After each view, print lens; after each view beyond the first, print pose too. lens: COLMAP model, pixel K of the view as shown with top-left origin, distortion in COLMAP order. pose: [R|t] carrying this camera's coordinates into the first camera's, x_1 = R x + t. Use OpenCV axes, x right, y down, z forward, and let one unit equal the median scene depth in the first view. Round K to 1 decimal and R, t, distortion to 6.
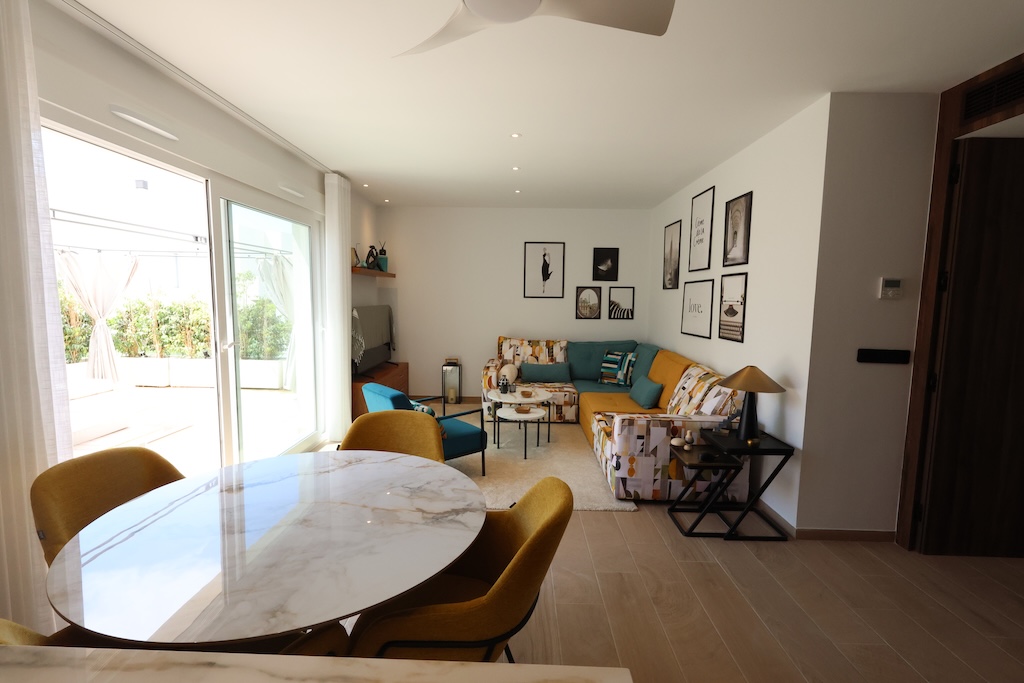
lens RADIAL K [[473.8, 0, 510.2], [0, 473.8, 339.8], [0, 0, 1]] dist [-0.005646, 0.001561]
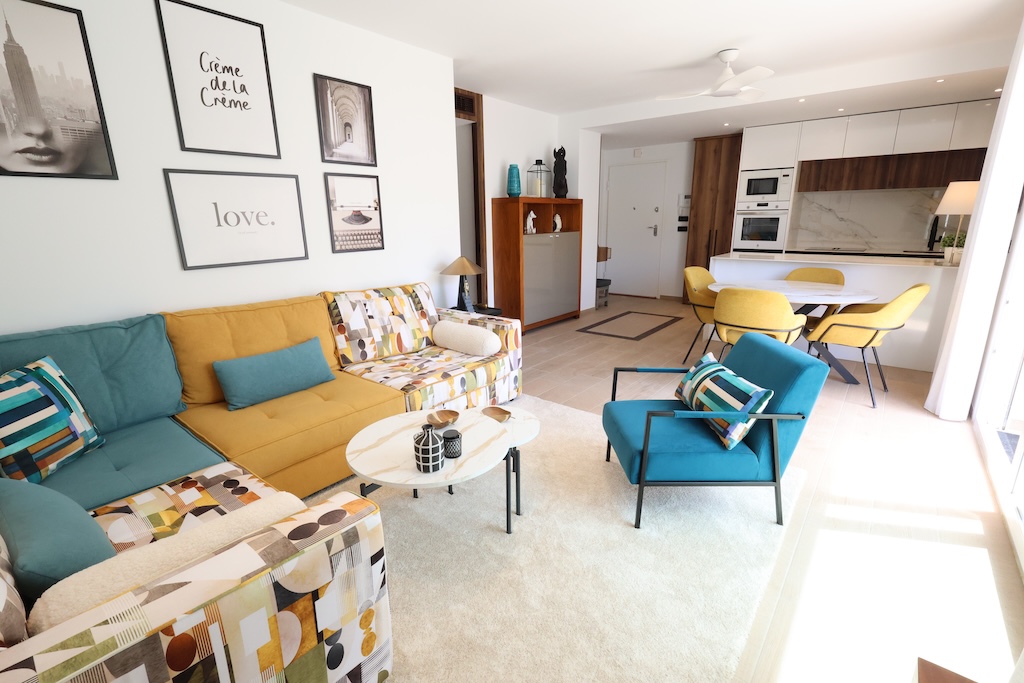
lens RADIAL K [[473.8, 0, 506.6], [0, 473.8, 342.8], [0, 0, 1]] dist [-0.005646, 0.001561]
pose [[-0.786624, -0.160724, 0.596146, -0.220268], [0.060967, 0.940587, 0.334034, -0.080675], [-0.614415, 0.299105, -0.730089, 1.041581]]
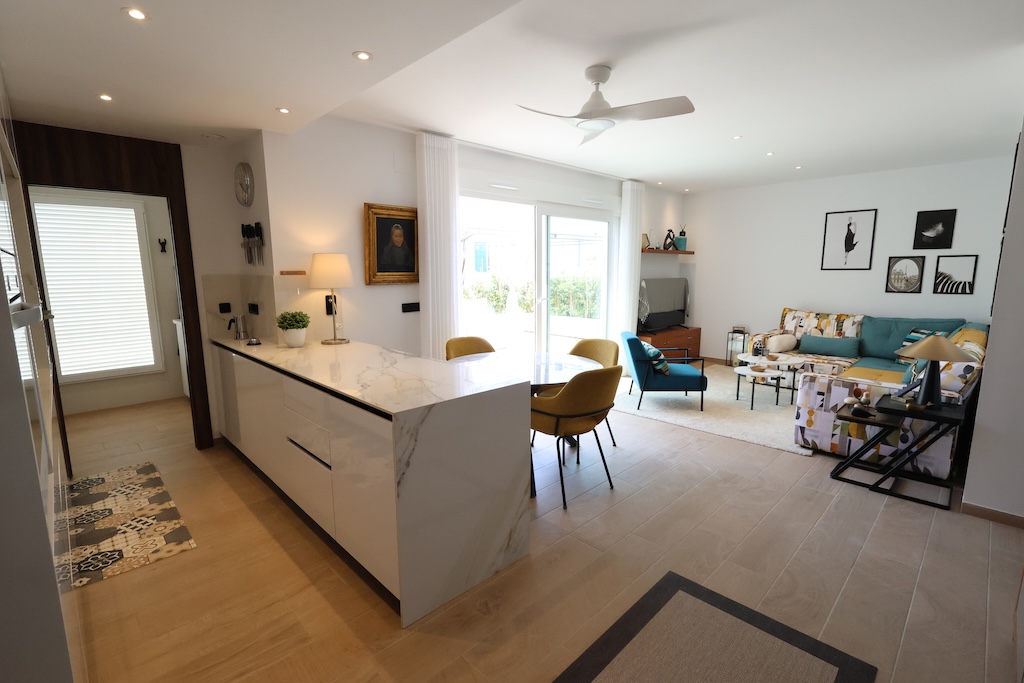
lens RADIAL K [[473.8, 0, 507.7], [0, 473.8, 340.6], [0, 0, 1]] dist [-0.005646, 0.001561]
pose [[0.710237, 0.088770, -0.698343, 0.299405], [-0.052171, 0.995927, 0.073538, 0.021585], [0.702027, -0.015796, 0.711975, -0.181857]]
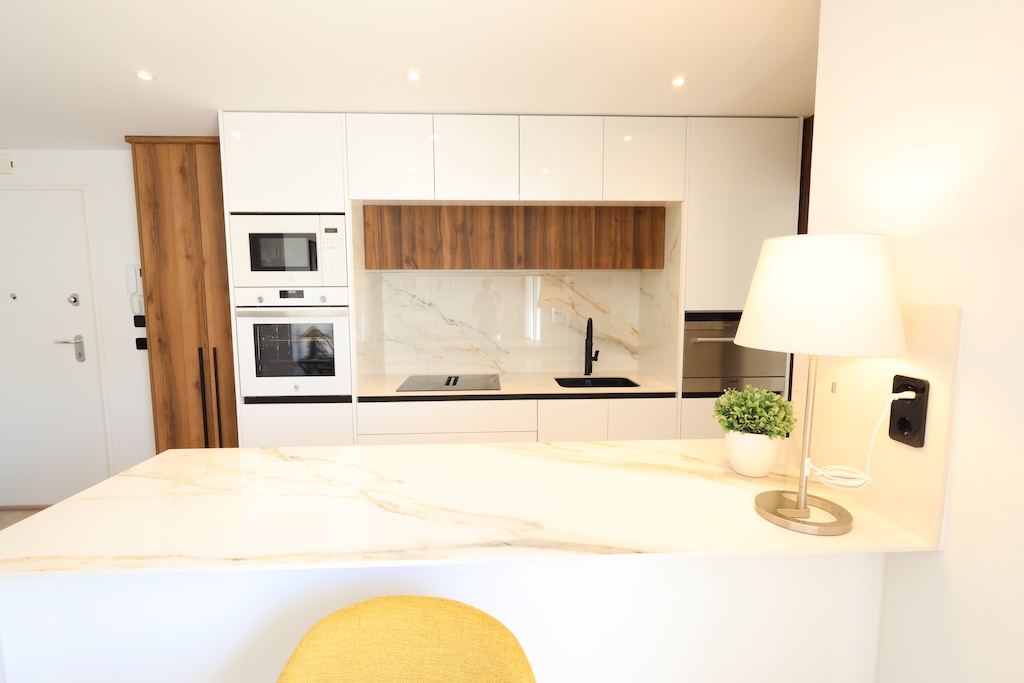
lens RADIAL K [[473.8, 0, 510.2], [0, 473.8, 341.4], [0, 0, 1]] dist [-0.005646, 0.001561]
pose [[-0.996924, -0.000754, -0.078365, -0.160580], [-0.015715, 0.981566, 0.190478, -0.027100], [0.076777, 0.191123, -0.978559, 0.279901]]
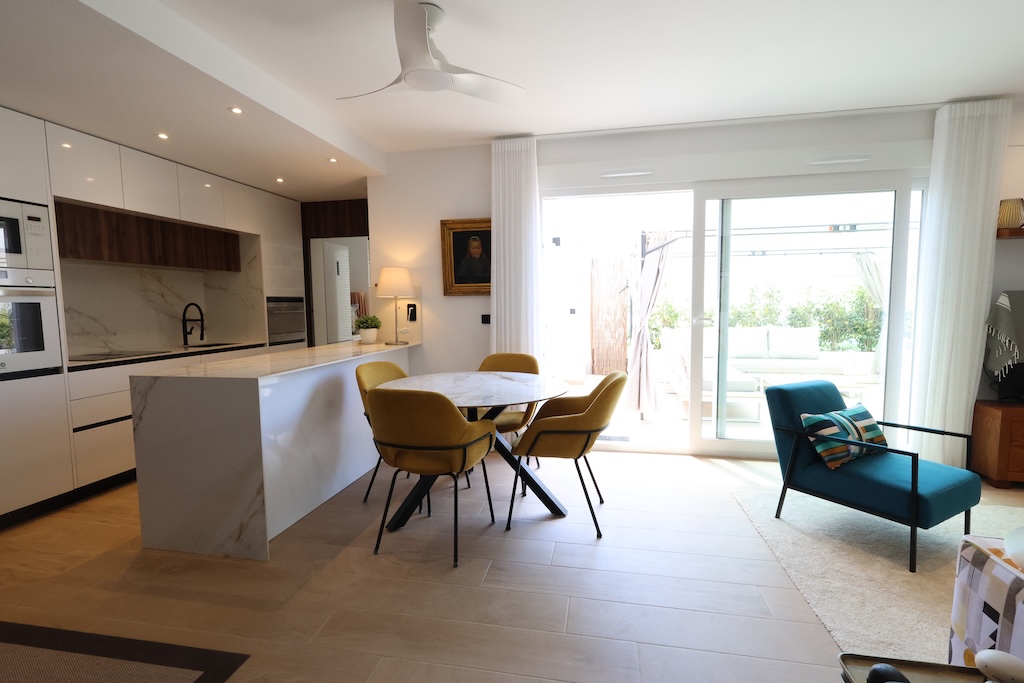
lens RADIAL K [[473.8, 0, 510.0], [0, 473.8, 344.8], [0, 0, 1]] dist [-0.005646, 0.001561]
pose [[-0.171135, 0.075993, -0.982312, 0.384429], [-0.083309, 0.992334, 0.091282, 0.002419], [0.981719, 0.097457, -0.163492, 0.394985]]
